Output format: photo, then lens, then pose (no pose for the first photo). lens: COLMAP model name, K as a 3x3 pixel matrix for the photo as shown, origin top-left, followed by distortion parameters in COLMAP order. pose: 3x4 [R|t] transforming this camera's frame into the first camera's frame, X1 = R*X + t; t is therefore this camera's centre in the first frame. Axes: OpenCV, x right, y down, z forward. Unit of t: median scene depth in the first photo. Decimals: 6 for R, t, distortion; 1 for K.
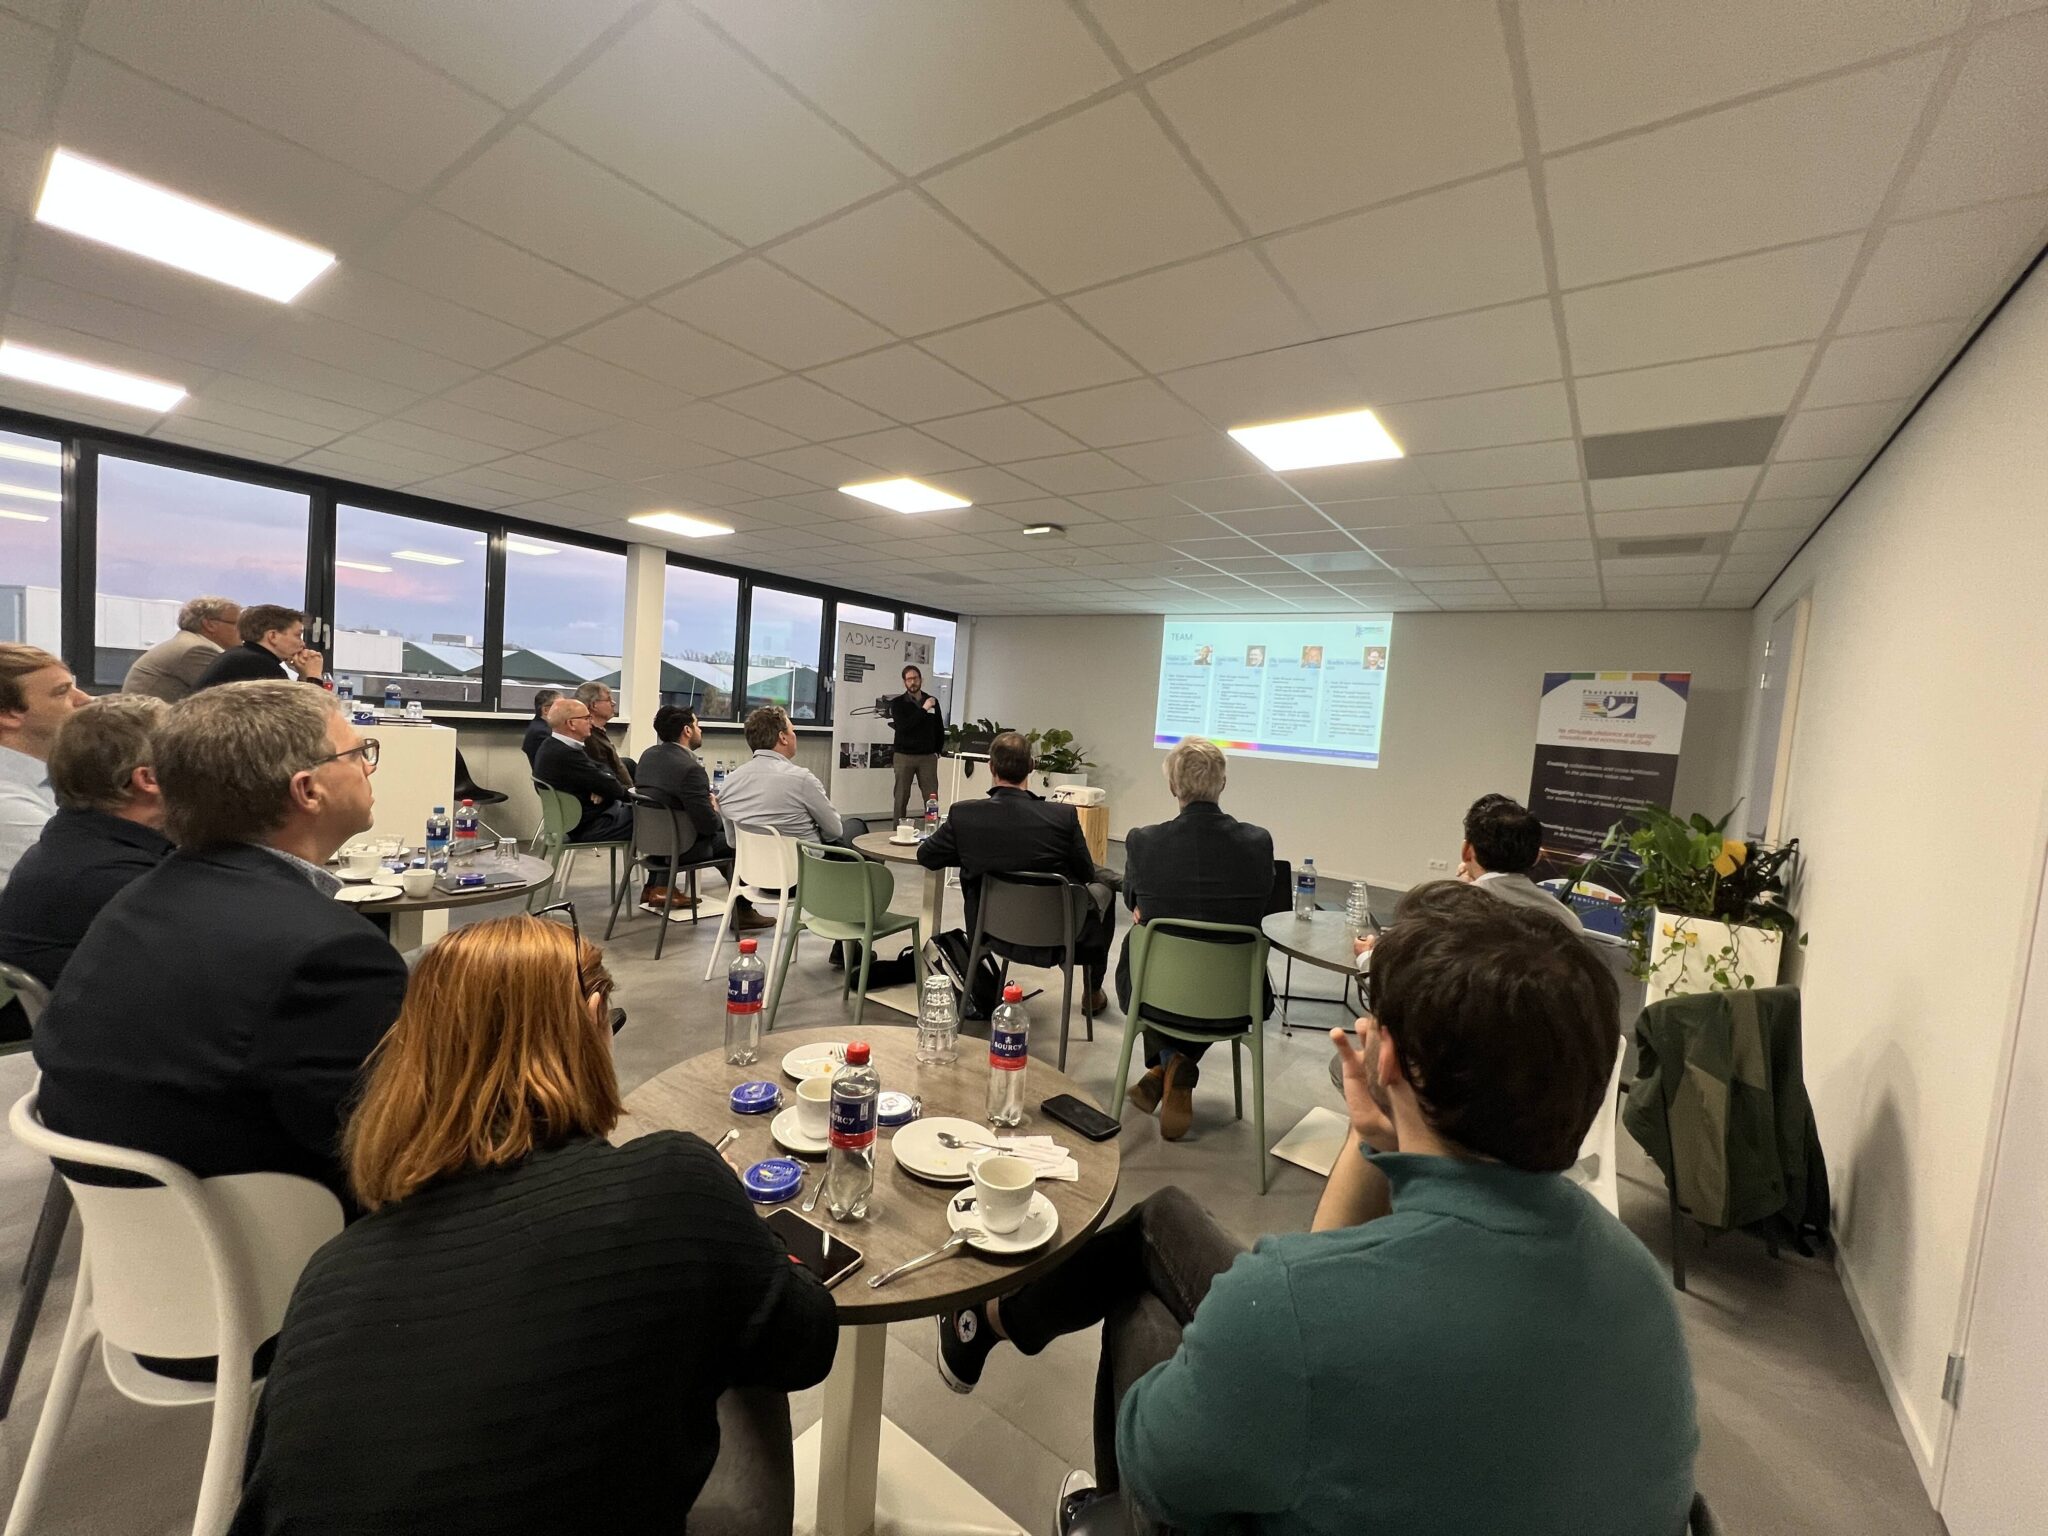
lens RADIAL K [[815.9, 0, 1022.5], [0, 815.9, 767.7], [0, 0, 1]] dist [0.000315, -0.000093]
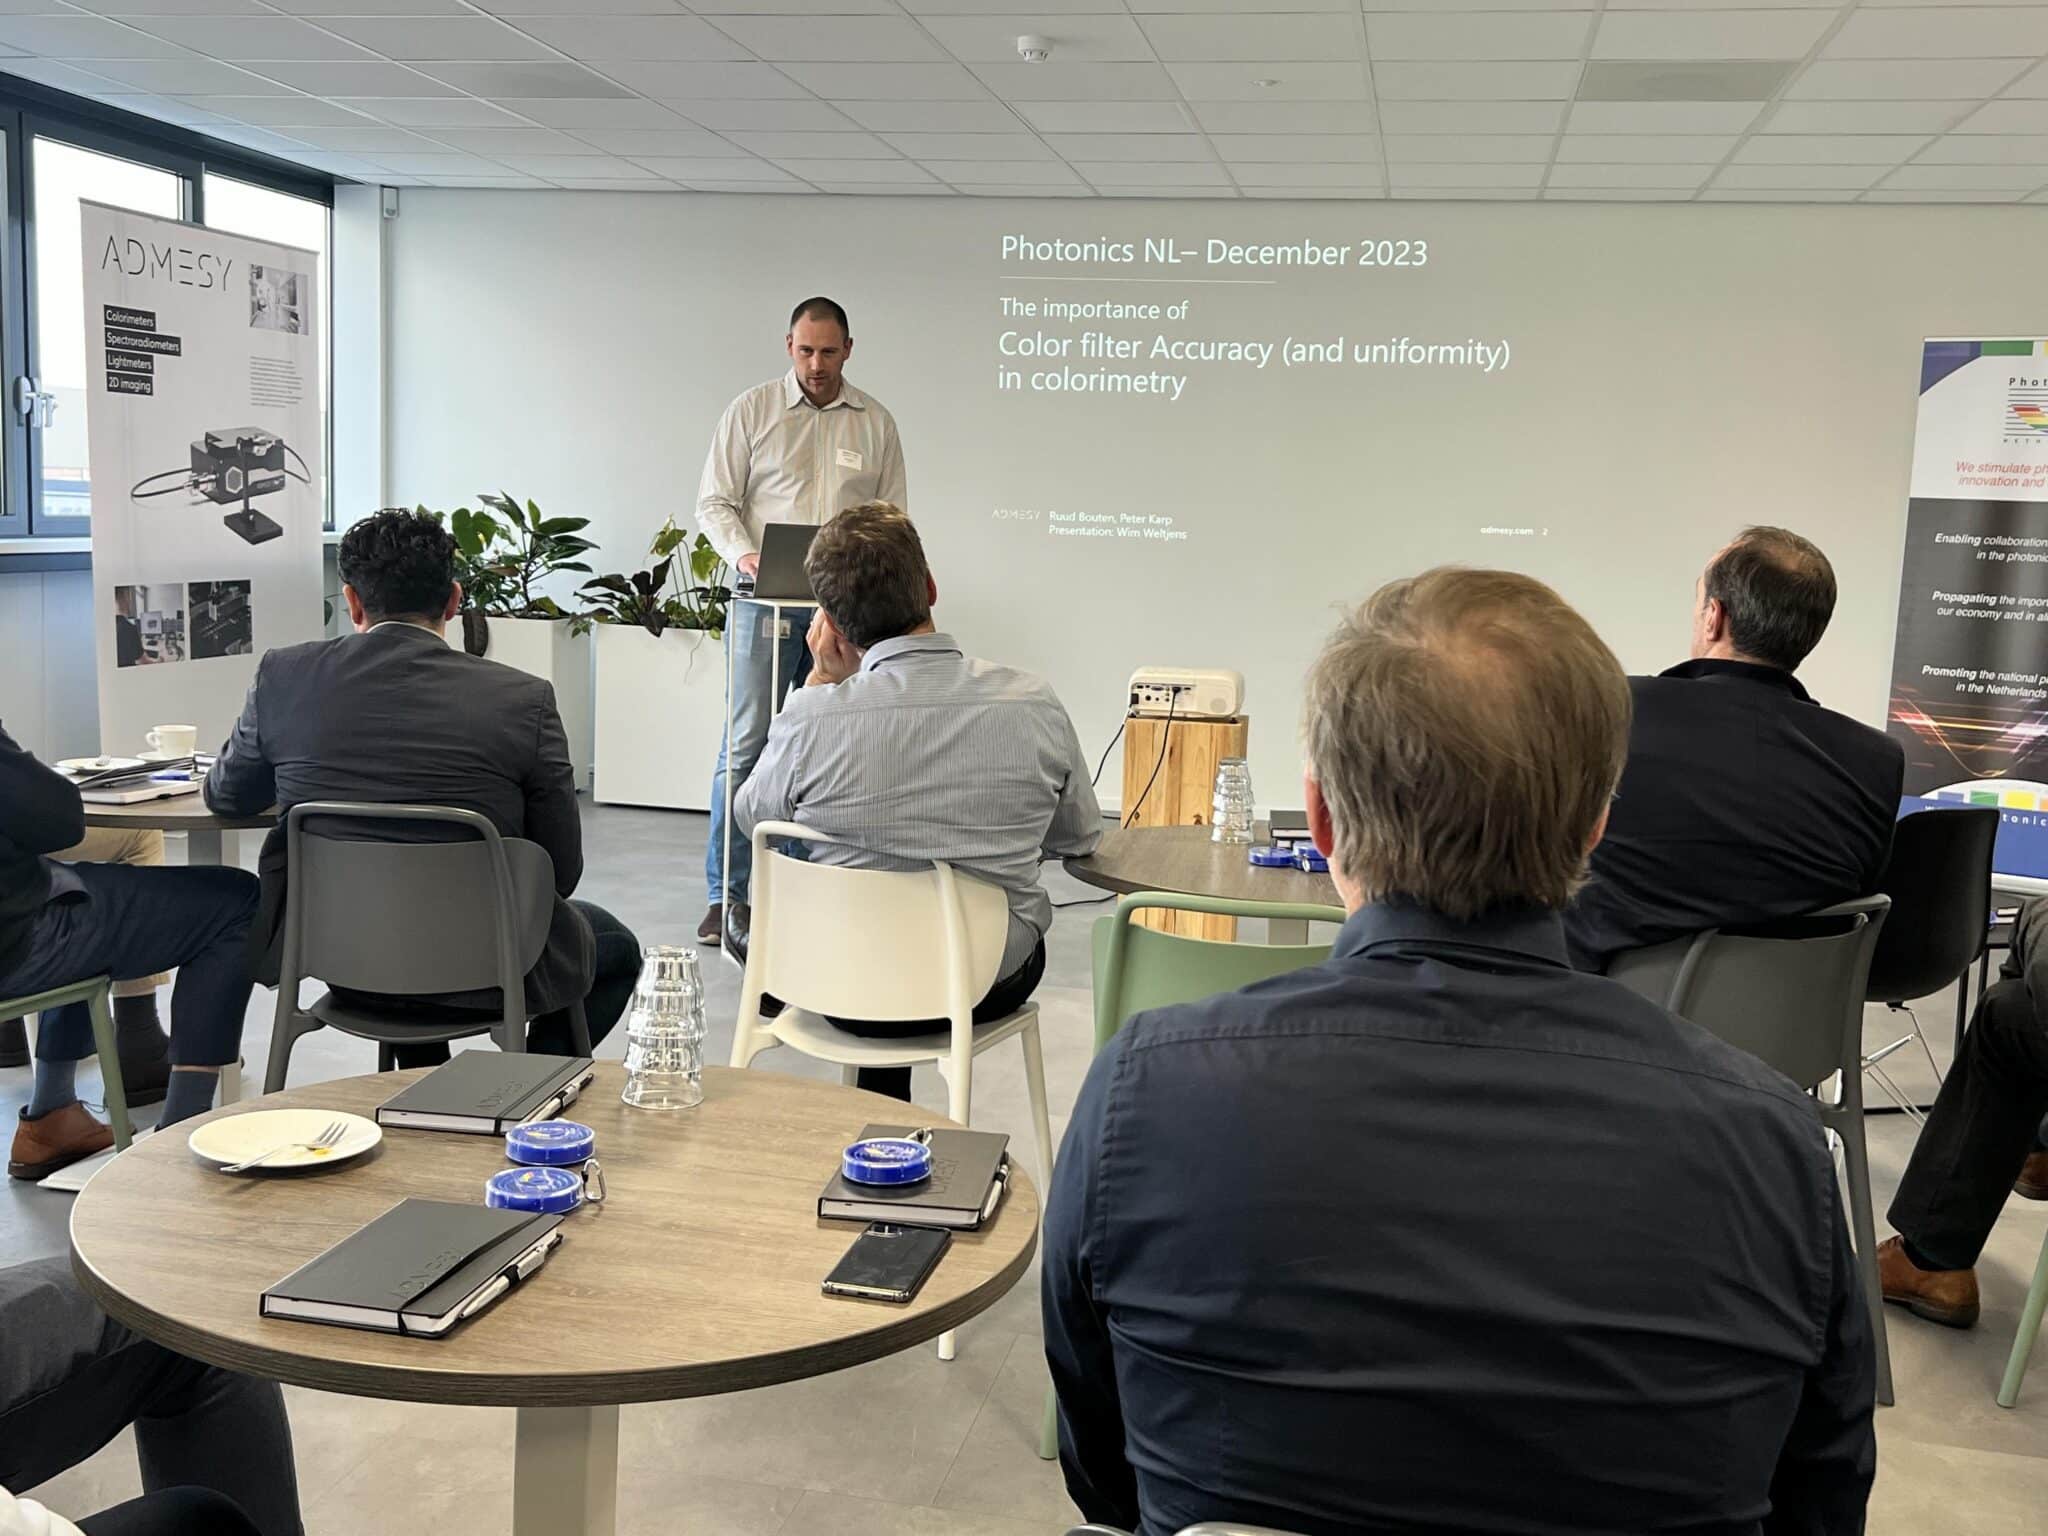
lens RADIAL K [[2100.8, 0, 1029.0], [0, 2100.8, 768.9], [0, 0, 1]] dist [0.105864, -0.213634]
pose [[0.901230, -0.098663, 0.421959, -0.387731], [0.062189, 0.993104, 0.099382, -0.030726], [-0.428854, -0.063325, 0.901151, 0.131952]]
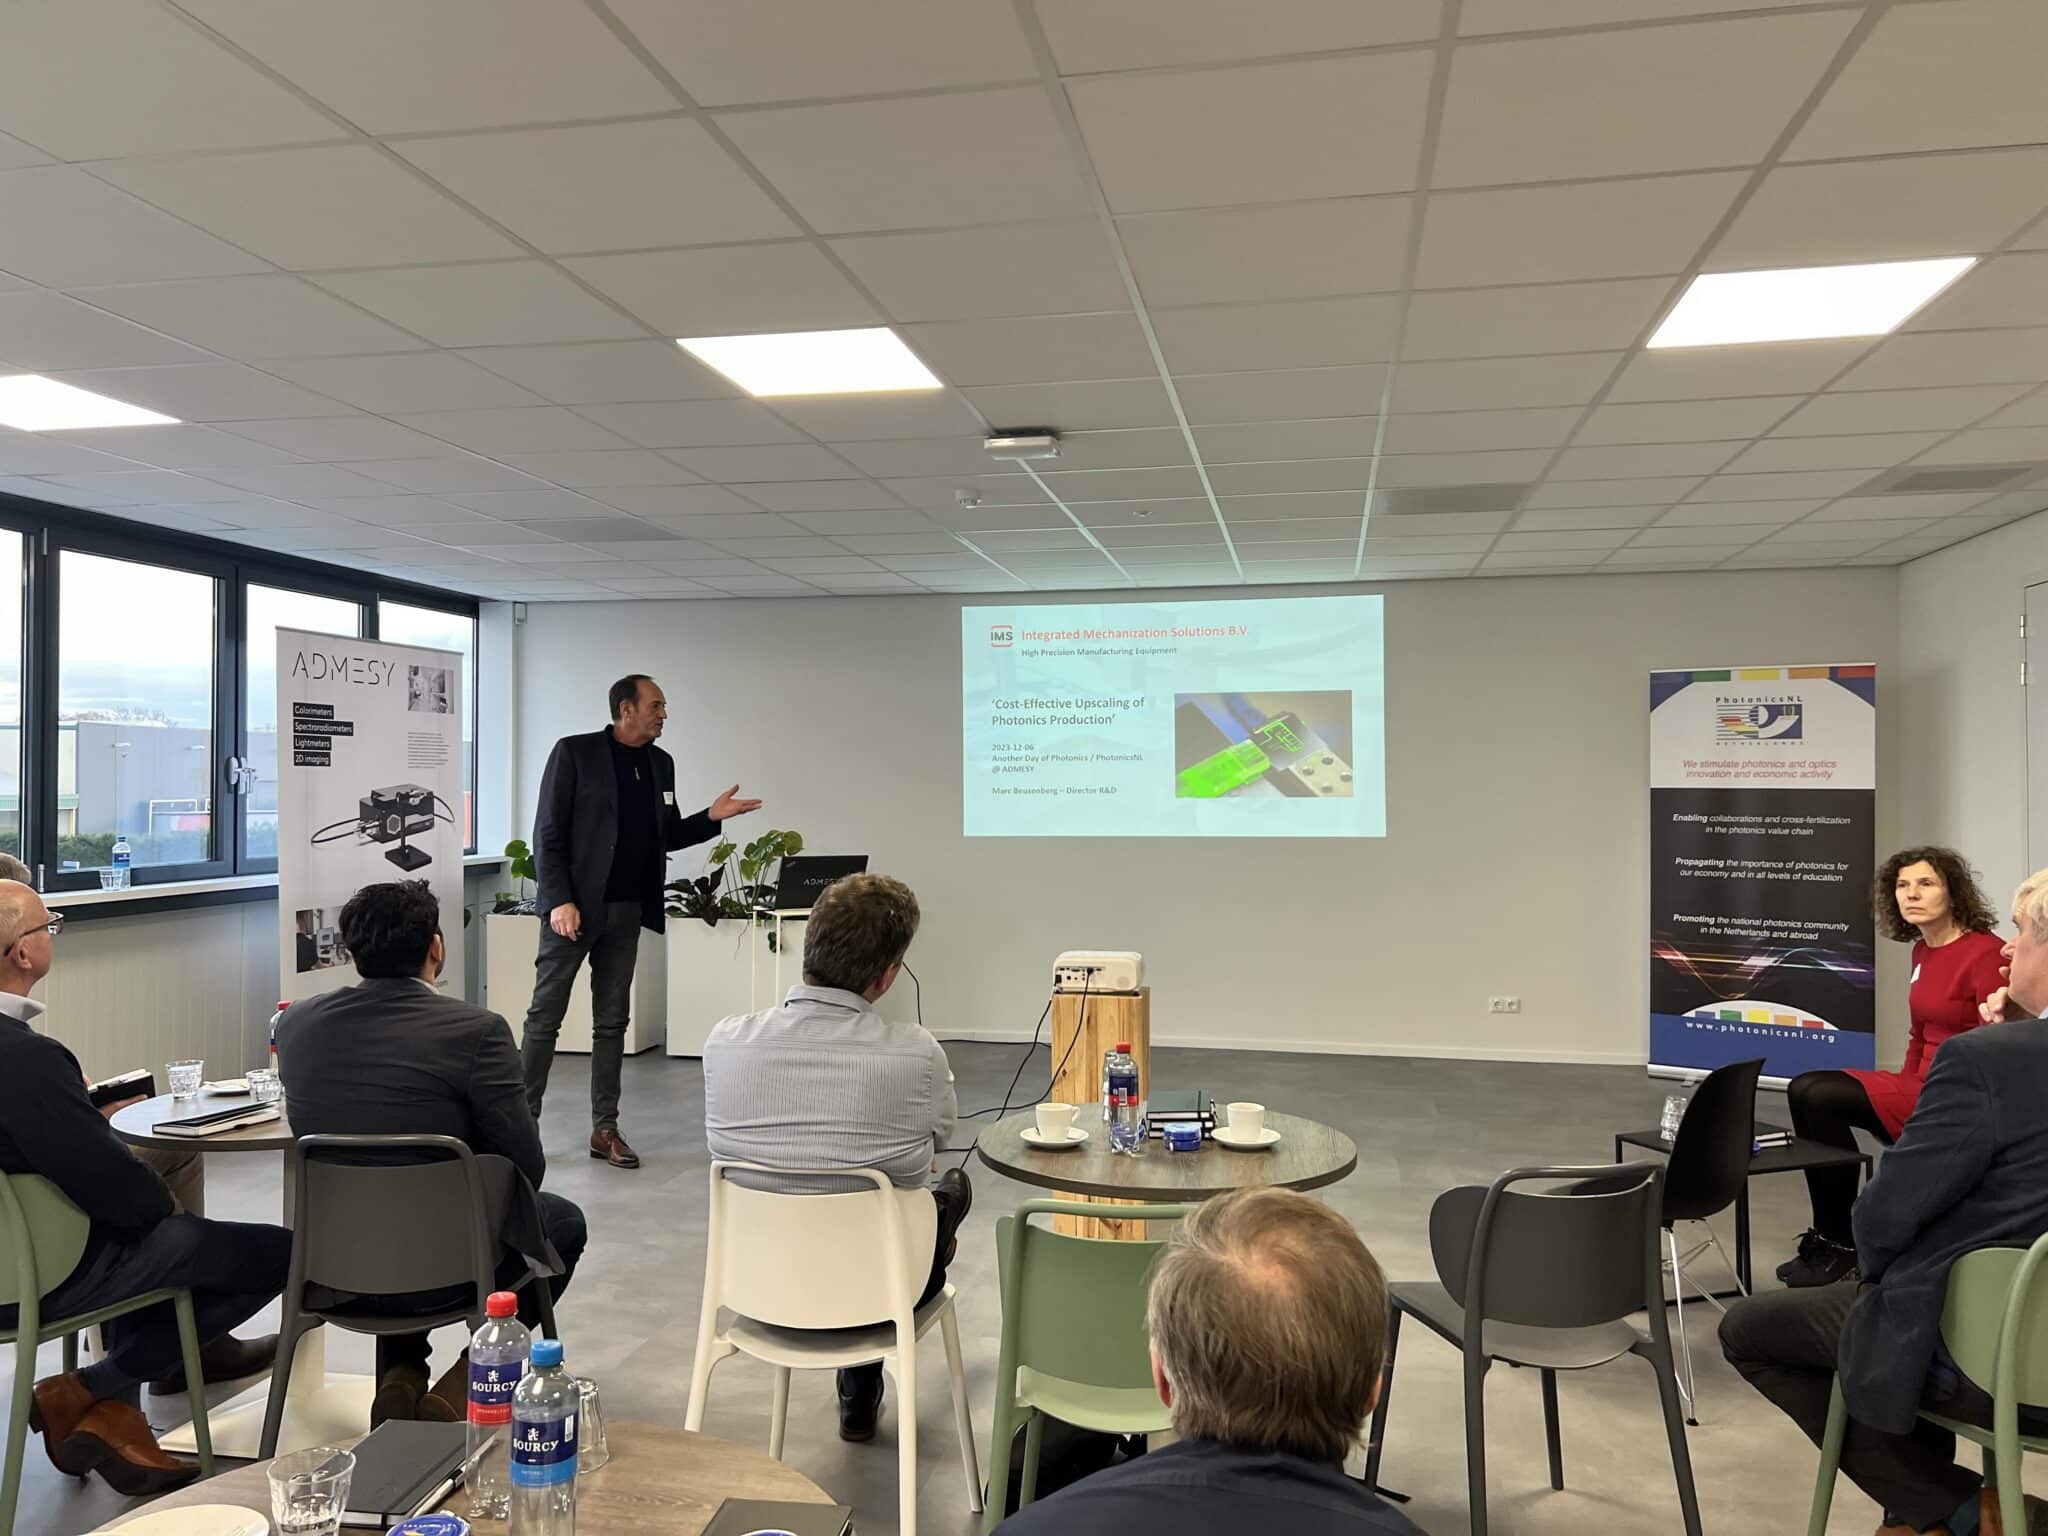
lens RADIAL K [[1544.6, 0, 1023.3], [0, 1544.6, 762.8], [0, 0, 1]] dist [0.023471, -0.000293]
pose [[0.899415, -0.074205, 0.430751, -0.336769], [0.101590, 0.993986, -0.040890, -0.054394], [-0.425126, 0.080537, 0.901544, 0.162190]]
